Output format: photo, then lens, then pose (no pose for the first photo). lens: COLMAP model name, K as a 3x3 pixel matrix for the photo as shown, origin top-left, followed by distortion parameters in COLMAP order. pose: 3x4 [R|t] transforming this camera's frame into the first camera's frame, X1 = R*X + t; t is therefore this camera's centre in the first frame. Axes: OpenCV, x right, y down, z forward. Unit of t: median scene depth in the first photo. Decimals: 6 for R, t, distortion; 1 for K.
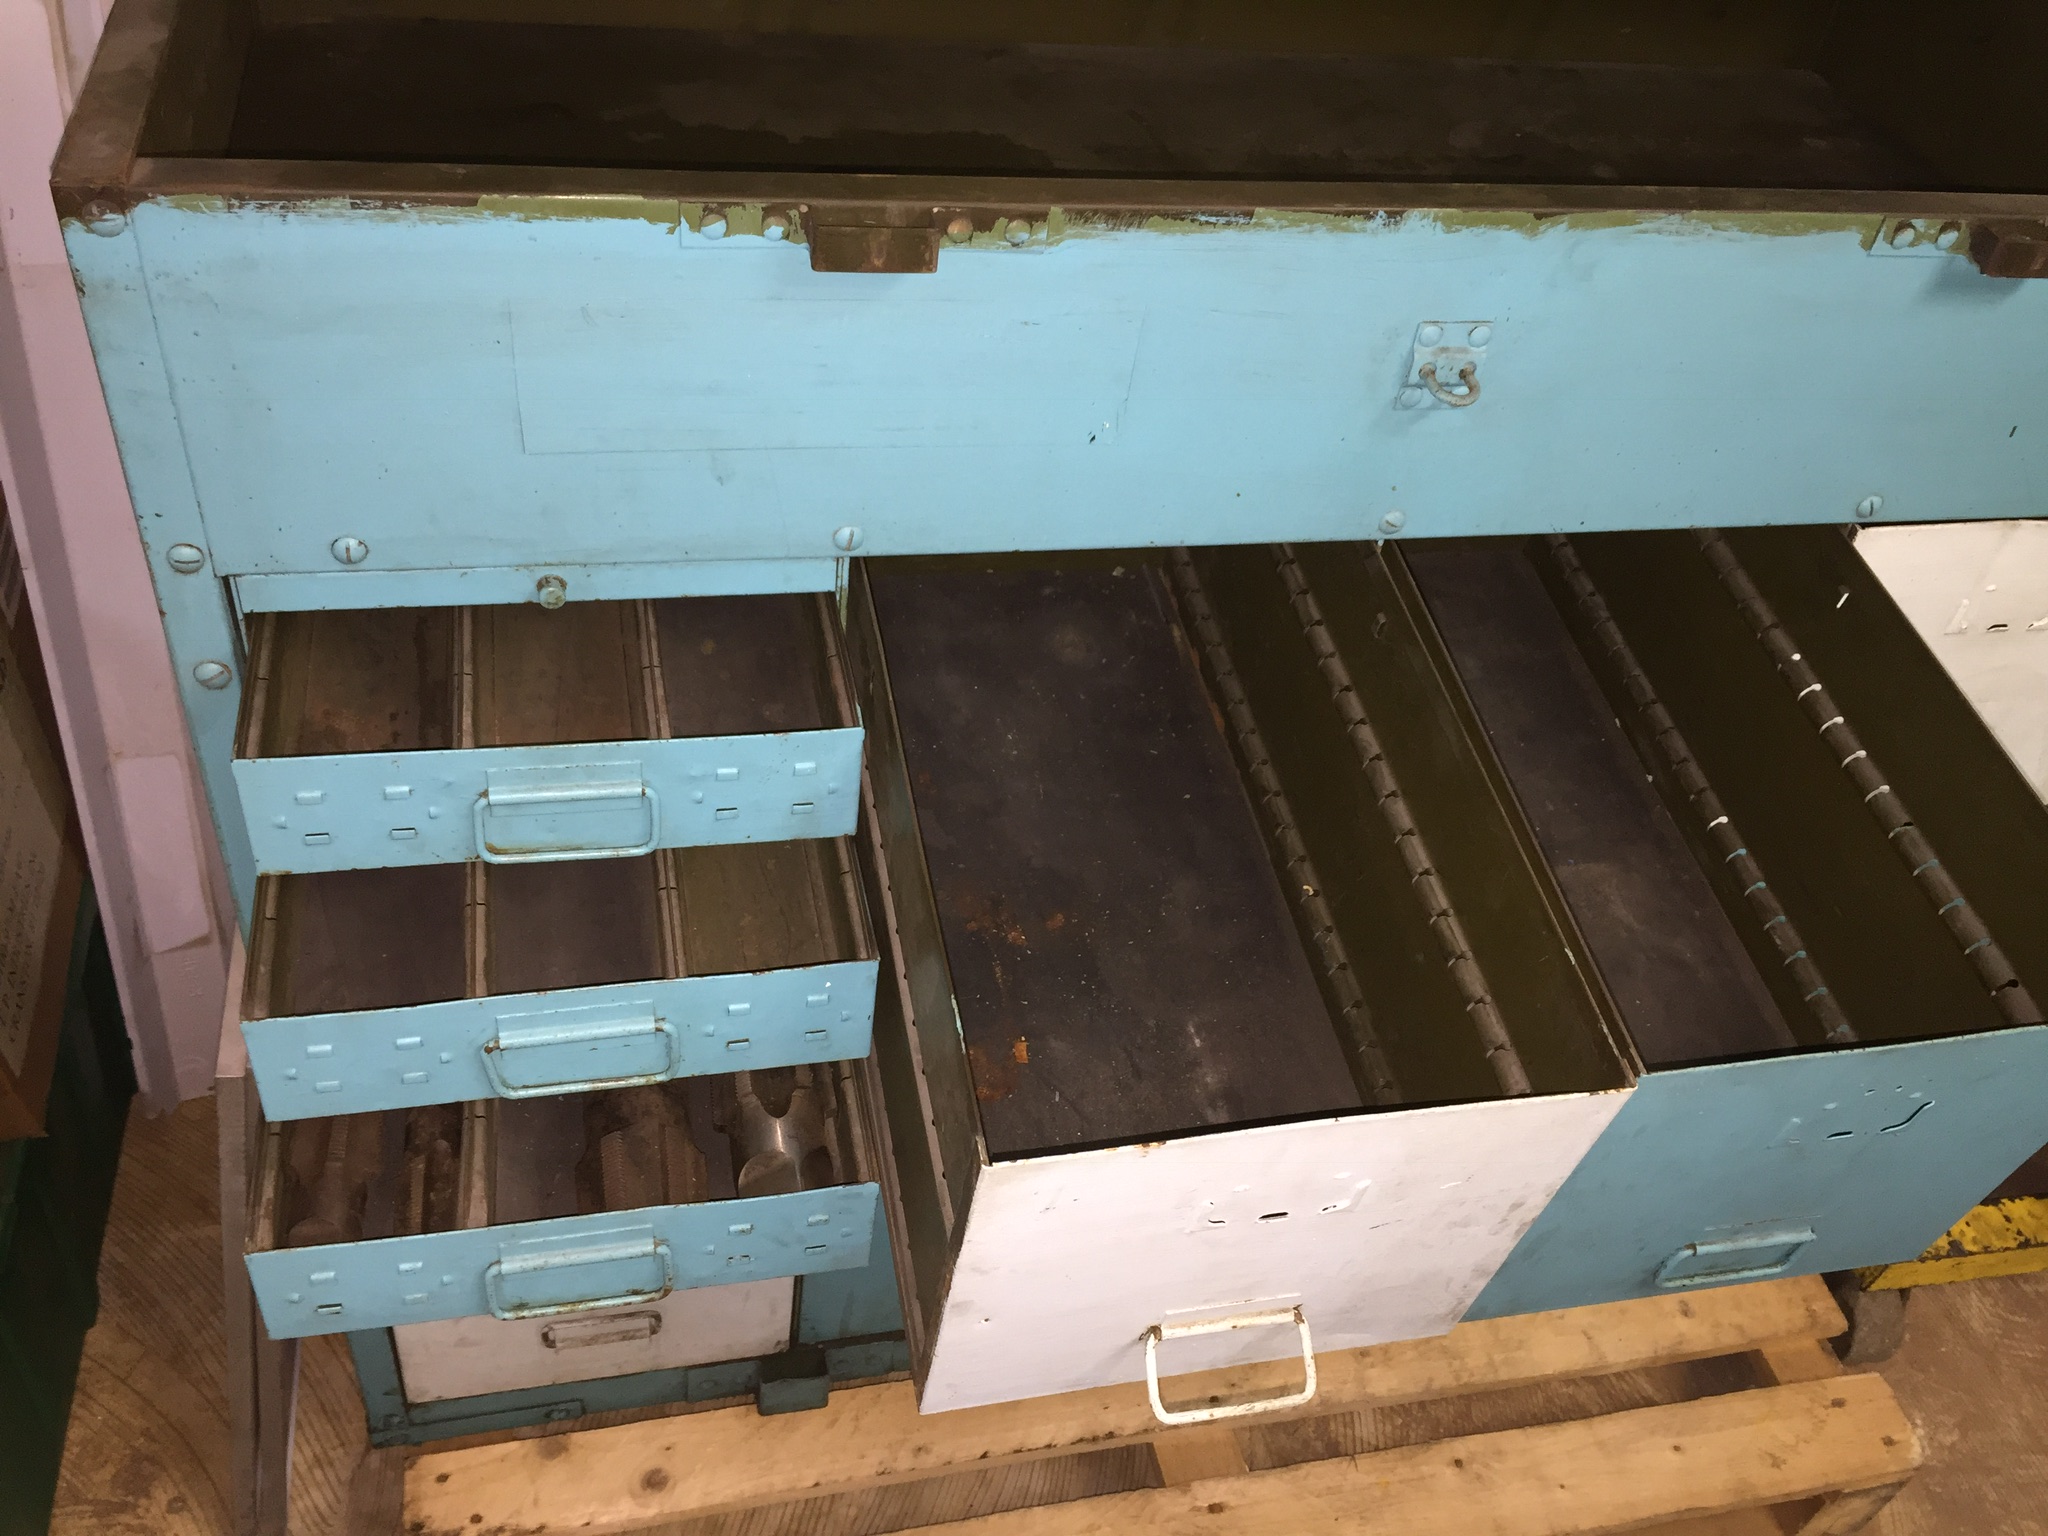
lens RADIAL K [[1778.2, 0, 1025.8], [0, 1778.2, 776.2], [0, 0, 1]] dist [0.089916, -0.152177]
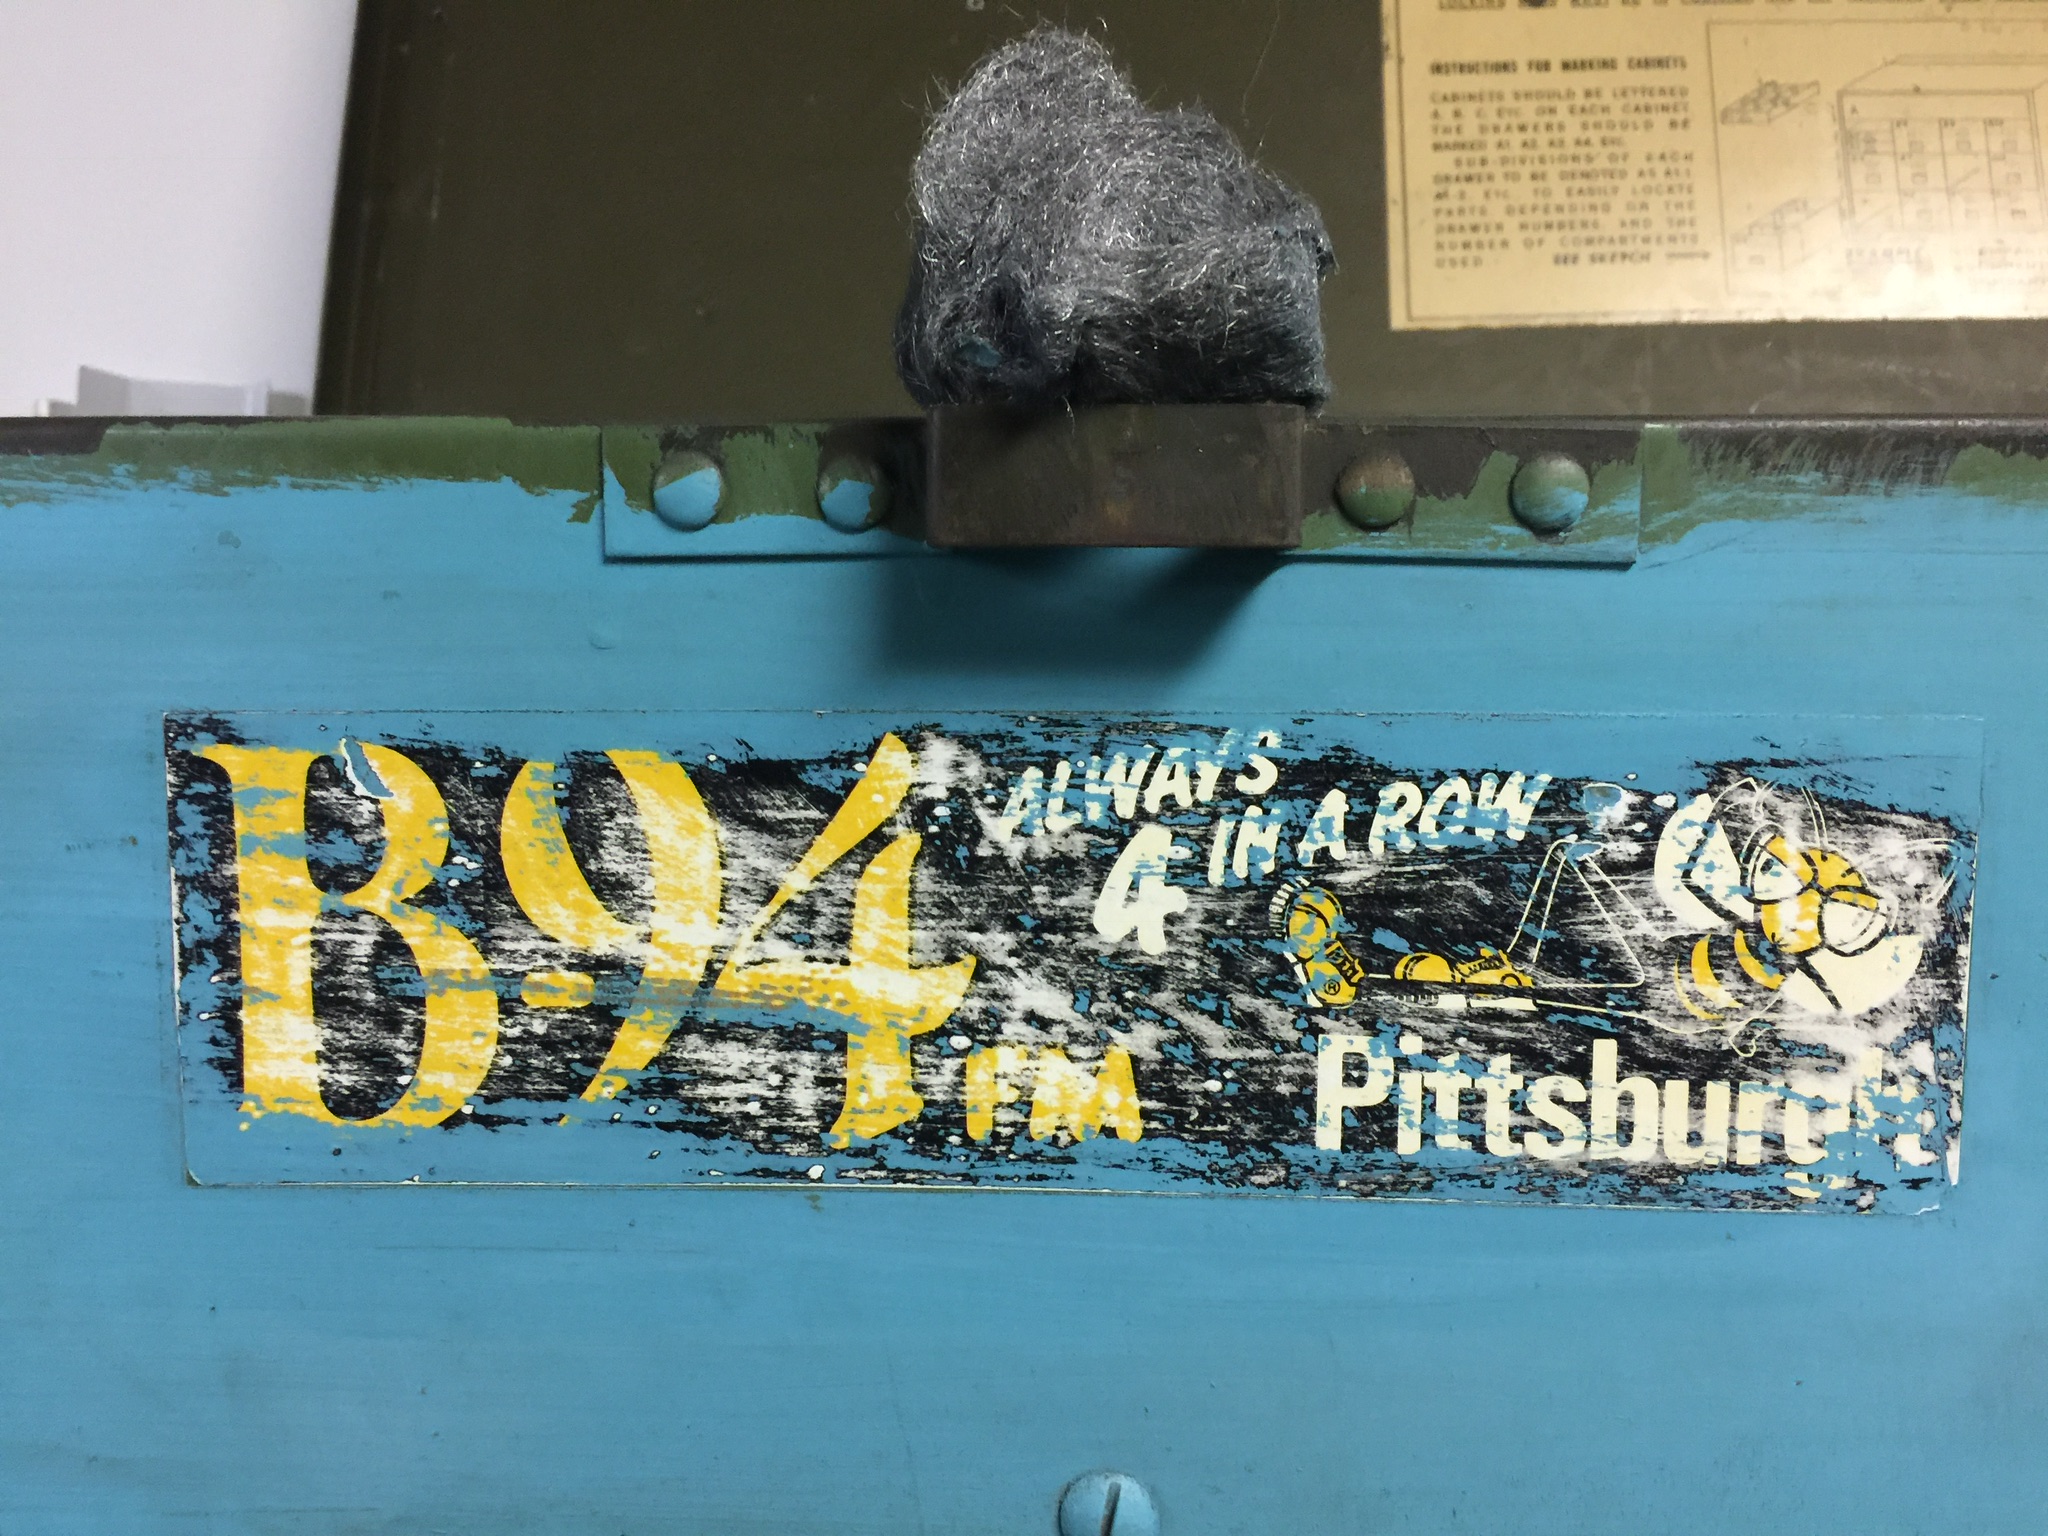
lens RADIAL K [[1778.2, 0, 1024.2], [0, 1778.2, 761.9], [0, 0, 1]] dist [0.089916, -0.152177]
pose [[0.957117, -0.095267, -0.273591, -0.011659], [-0.099420, 0.779019, -0.619068, -0.038914], [0.272109, 0.619720, 0.736141, 0.729880]]
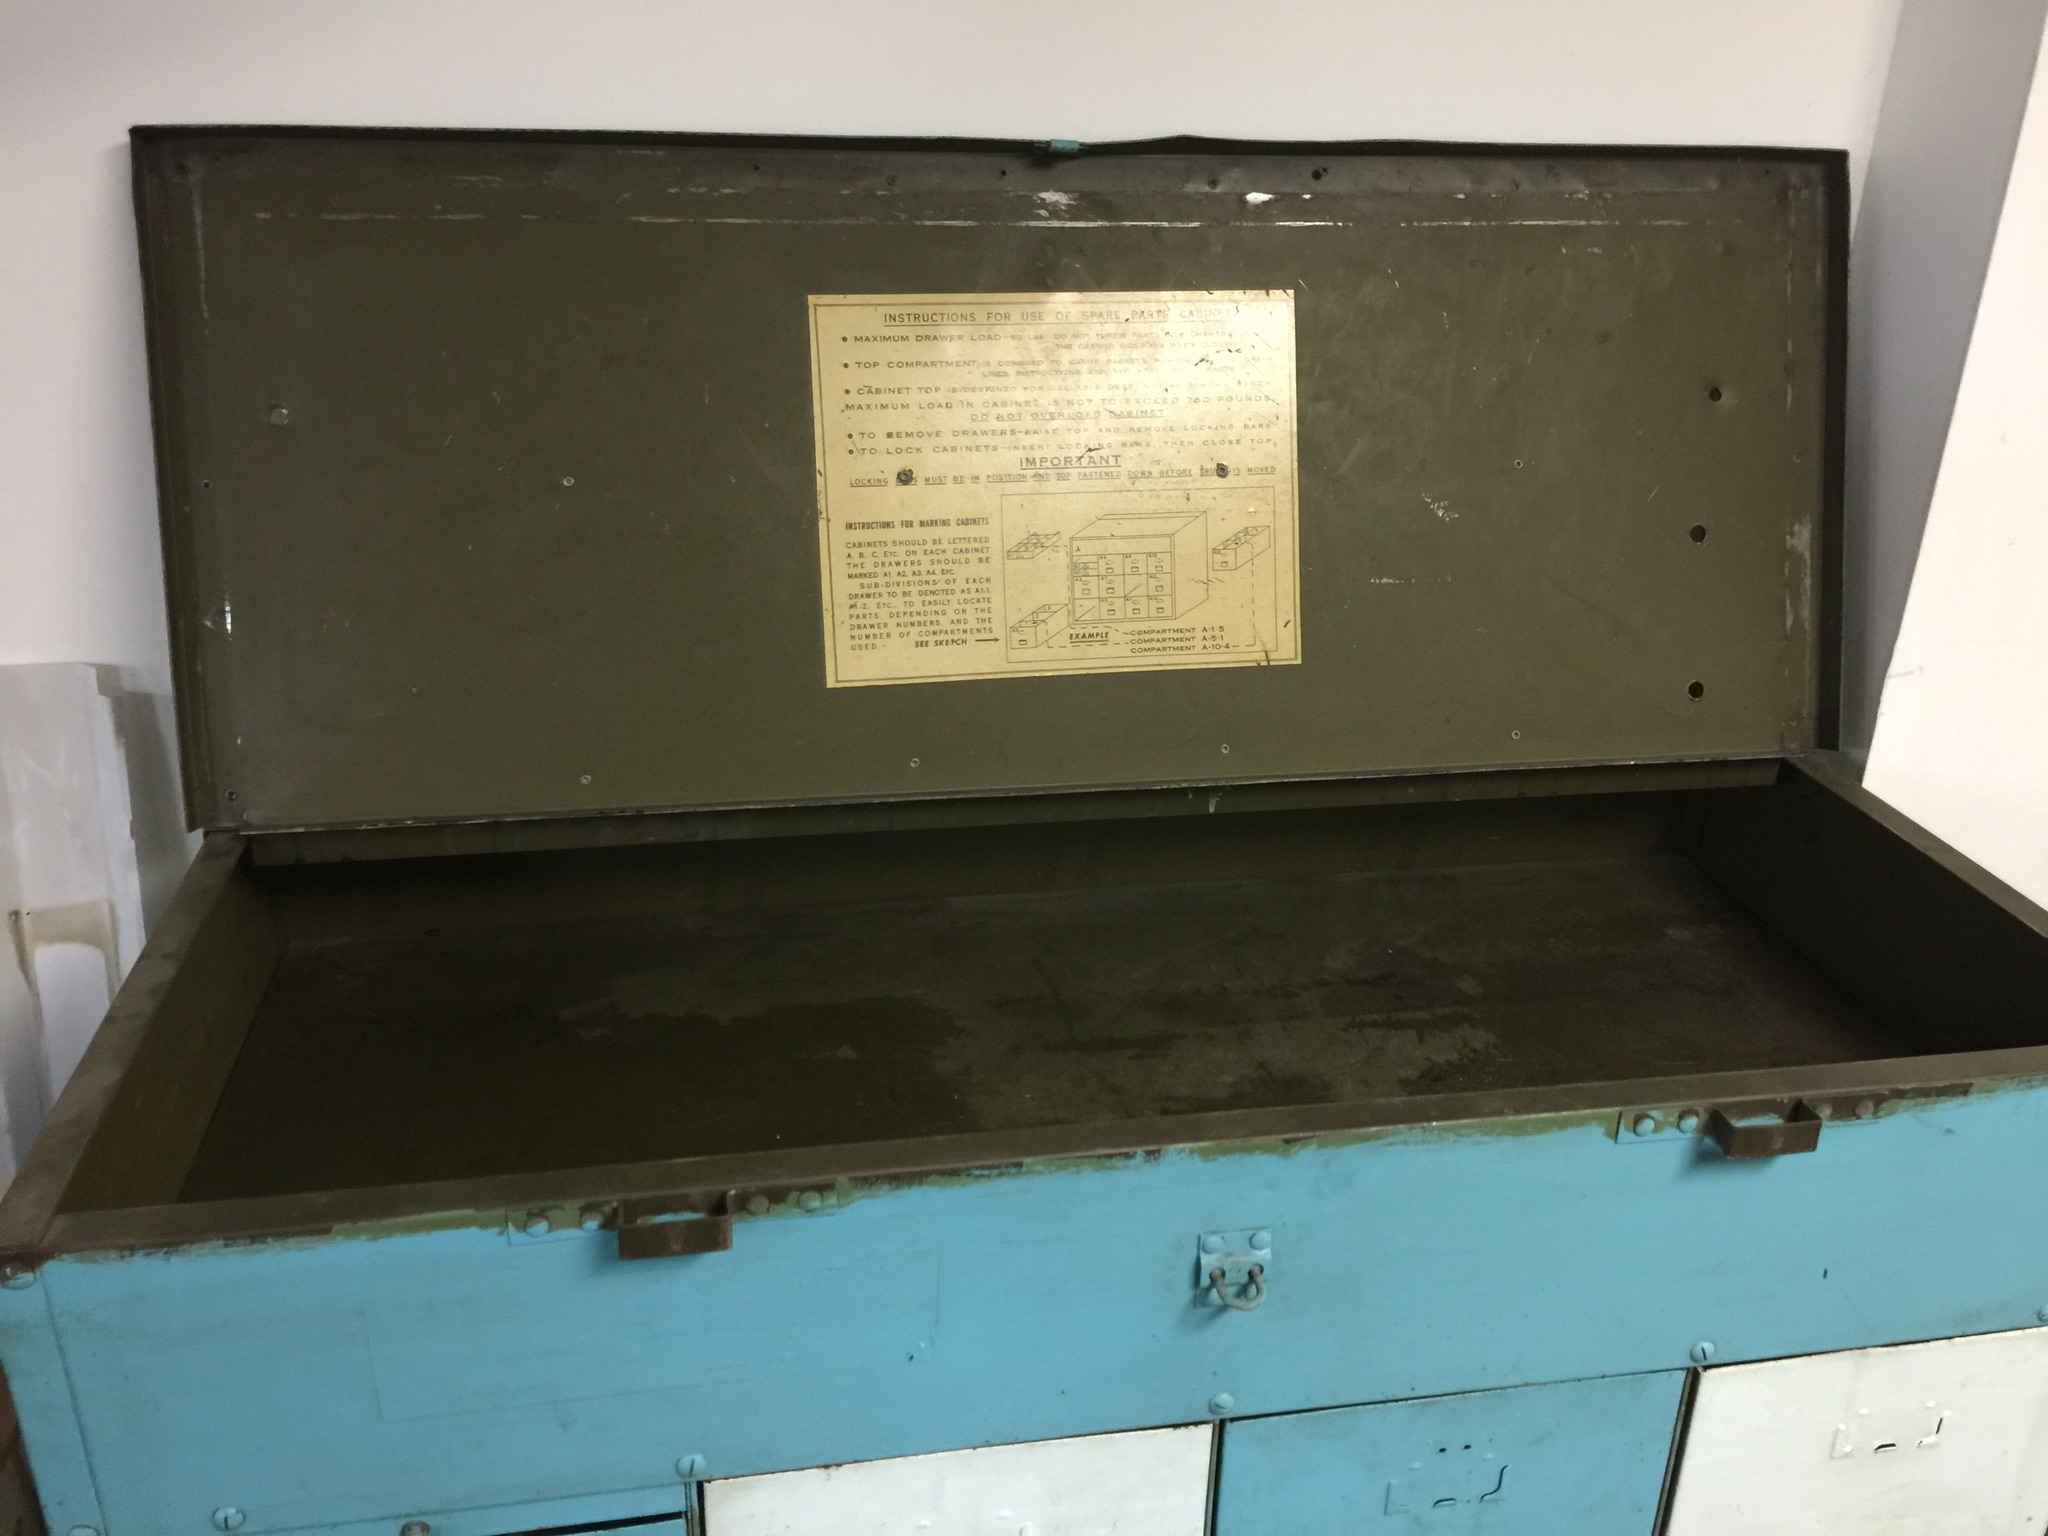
lens RADIAL K [[1778.2, 0, 1031.8], [0, 1778.2, 743.8], [0, 0, 1]] dist [0.089916, -0.152177]
pose [[0.994445, -0.074350, -0.074504, 0.236995], [0.043961, 0.936527, -0.347828, -0.168709], [0.095636, 0.342621, 0.934593, -0.151023]]
